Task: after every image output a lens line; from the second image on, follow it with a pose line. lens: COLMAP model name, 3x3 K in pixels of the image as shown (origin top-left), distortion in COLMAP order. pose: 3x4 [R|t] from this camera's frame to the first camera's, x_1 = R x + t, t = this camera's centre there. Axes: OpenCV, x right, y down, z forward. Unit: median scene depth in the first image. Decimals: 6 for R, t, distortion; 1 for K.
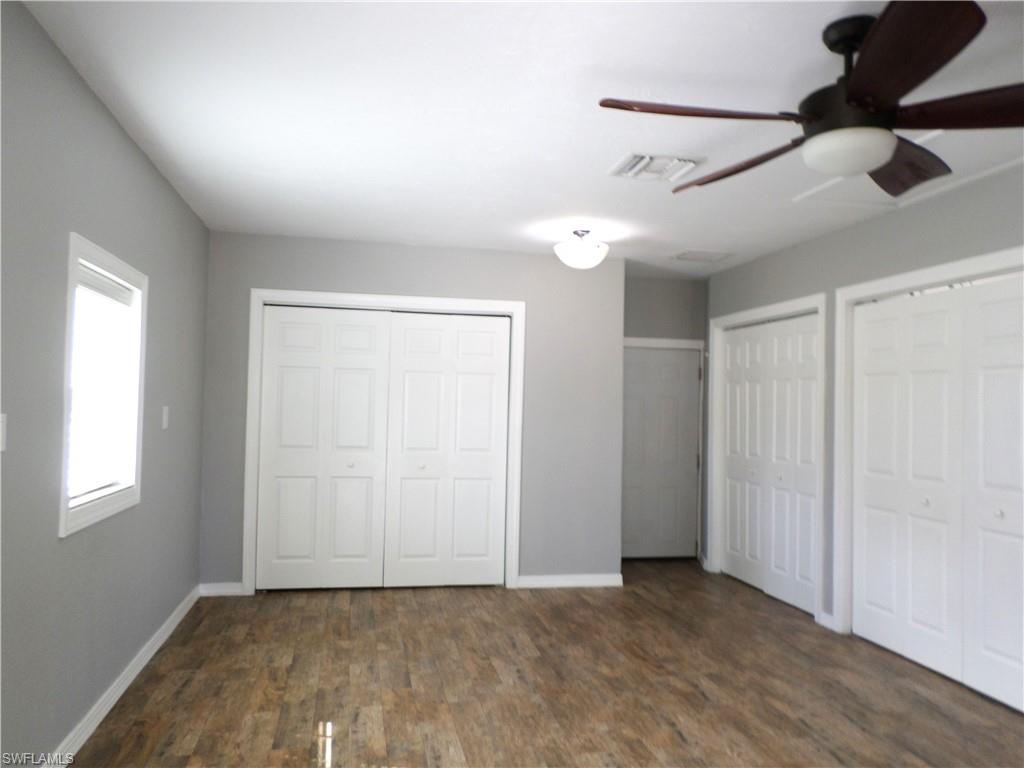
lens RADIAL K [[783.2, 0, 512.0], [0, 783.2, 384.0], [0, 0, 1]] dist [-0.010253, -0.008981]
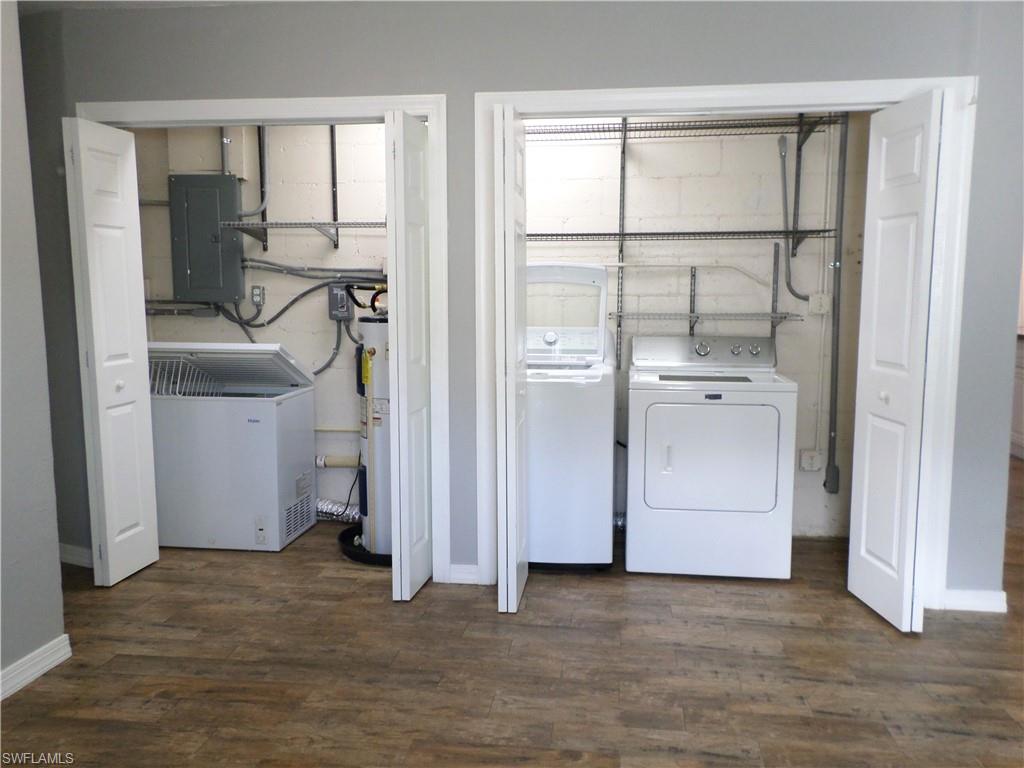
lens RADIAL K [[851.8, 0, 512.0], [0, 851.8, 384.0], [0, 0, 1]] dist [0.026063, 0.000240]
pose [[0.315597, -0.124711, 0.940663, -0.393921], [-0.023160, 0.990018, 0.139024, 0.031507], [-0.948611, -0.065661, 0.309558, 0.990380]]
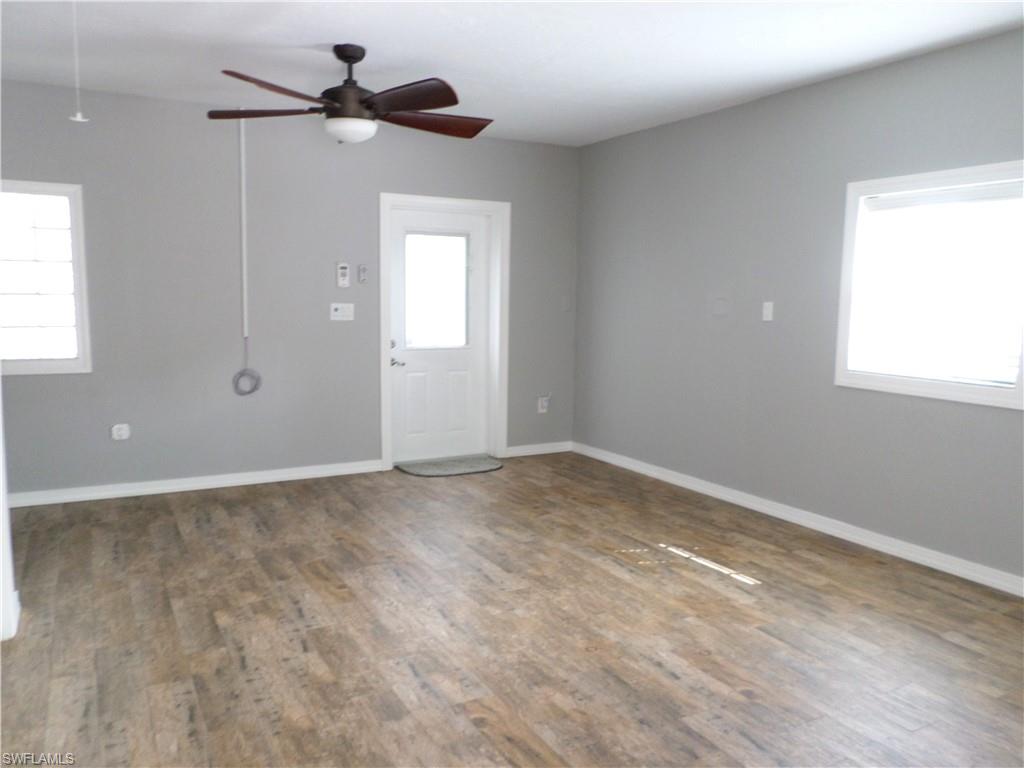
lens RADIAL K [[783.2, 0, 512.0], [0, 783.2, 384.0], [0, 0, 1]] dist [-0.010253, -0.008981]
pose [[-0.953422, 0.008087, -0.301532, 0.391088], [-0.018279, 0.996254, 0.084516, 0.058979], [0.301087, 0.086091, -0.949703, 1.764435]]
